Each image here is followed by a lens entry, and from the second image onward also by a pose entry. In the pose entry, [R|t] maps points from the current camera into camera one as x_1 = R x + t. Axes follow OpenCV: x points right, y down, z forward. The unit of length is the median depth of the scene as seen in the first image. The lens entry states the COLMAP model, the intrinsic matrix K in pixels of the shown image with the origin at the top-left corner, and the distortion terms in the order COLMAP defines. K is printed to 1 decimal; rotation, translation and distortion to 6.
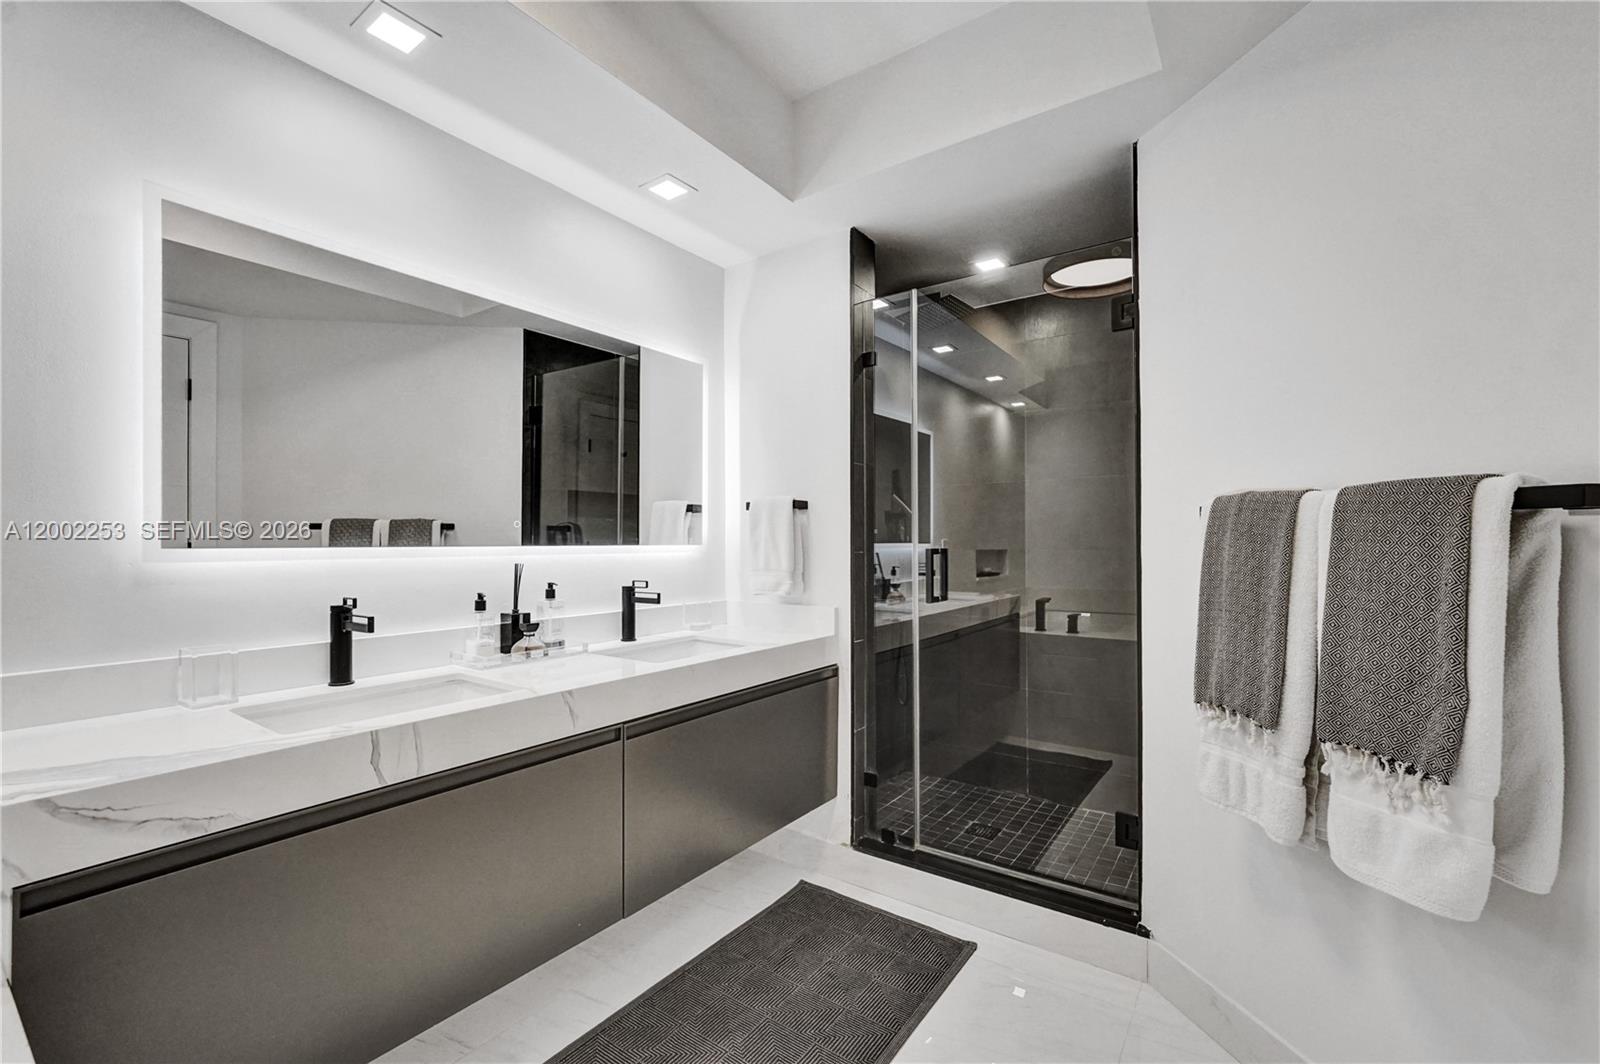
lens RADIAL K [[670.8, 0, 792.9], [0, 670.8, 540.0], [0, 0, 1]] dist [-0.011474, 0.003060]
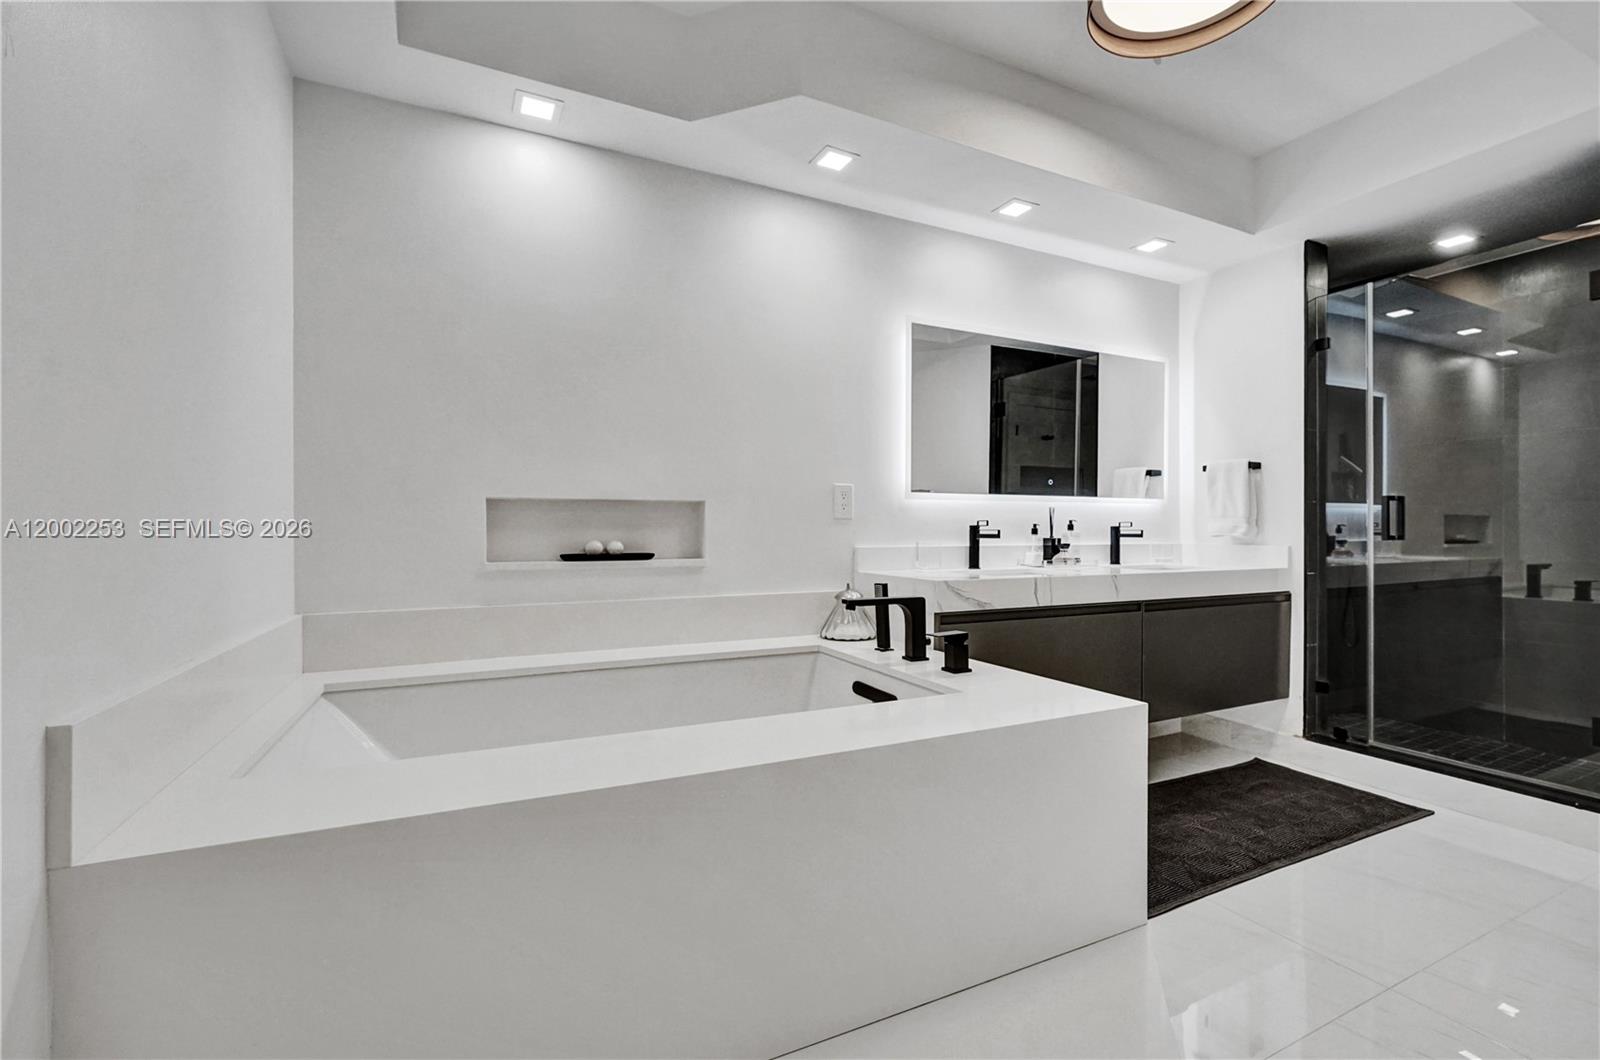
lens RADIAL K [[670.8, 0, 807.5], [0, 670.8, 526.8], [0, 0, 1]] dist [-0.011474, 0.003060]
pose [[0.875849, 0.003132, -0.482575, -0.117424], [-0.000662, 0.999986, 0.005288, 0.056389], [0.482585, -0.004312, 0.875839, -0.504915]]
